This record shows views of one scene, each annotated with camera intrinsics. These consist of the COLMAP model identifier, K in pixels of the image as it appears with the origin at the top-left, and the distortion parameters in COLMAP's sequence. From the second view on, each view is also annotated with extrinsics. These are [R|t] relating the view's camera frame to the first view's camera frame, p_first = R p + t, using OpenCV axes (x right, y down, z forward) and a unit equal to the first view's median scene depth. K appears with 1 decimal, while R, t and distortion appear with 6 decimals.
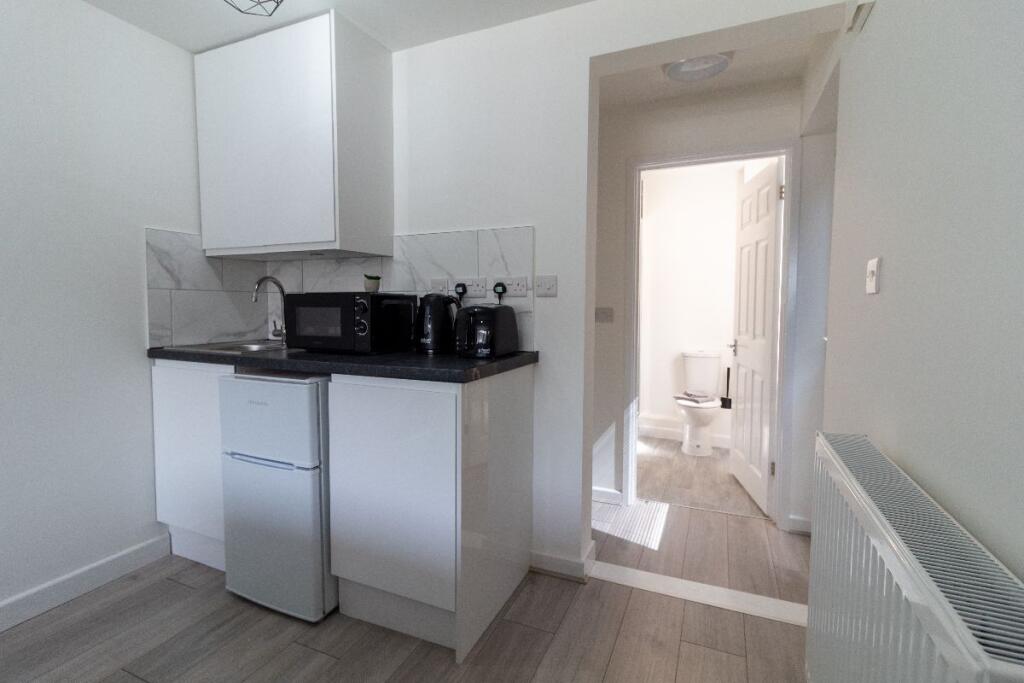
lens RADIAL K [[481.8, 0, 512.0], [0, 481.8, 341.5], [0, 0, 1]] dist [0.014809, 0.000278]
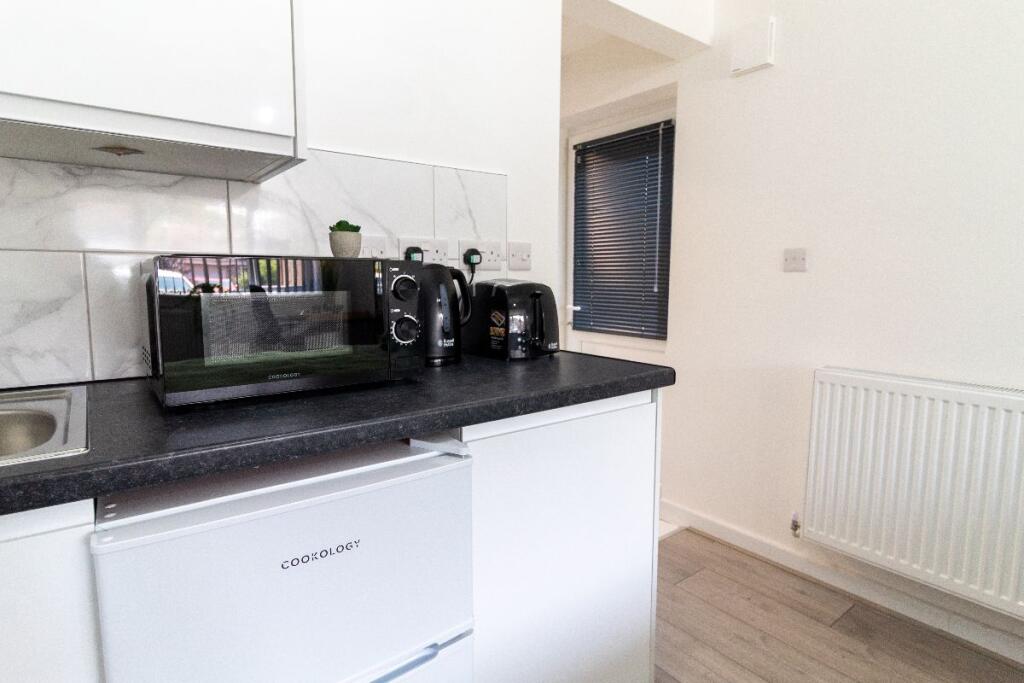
lens RADIAL K [[545.3, 0, 512.0], [0, 545.3, 341.5], [0, 0, 1]] dist [-0.000015, -0.000078]
pose [[0.478380, -0.109829, 0.871258, -0.749413], [0.059663, 0.993921, 0.092533, -0.058013], [-0.876124, 0.007716, 0.482024, 0.572022]]
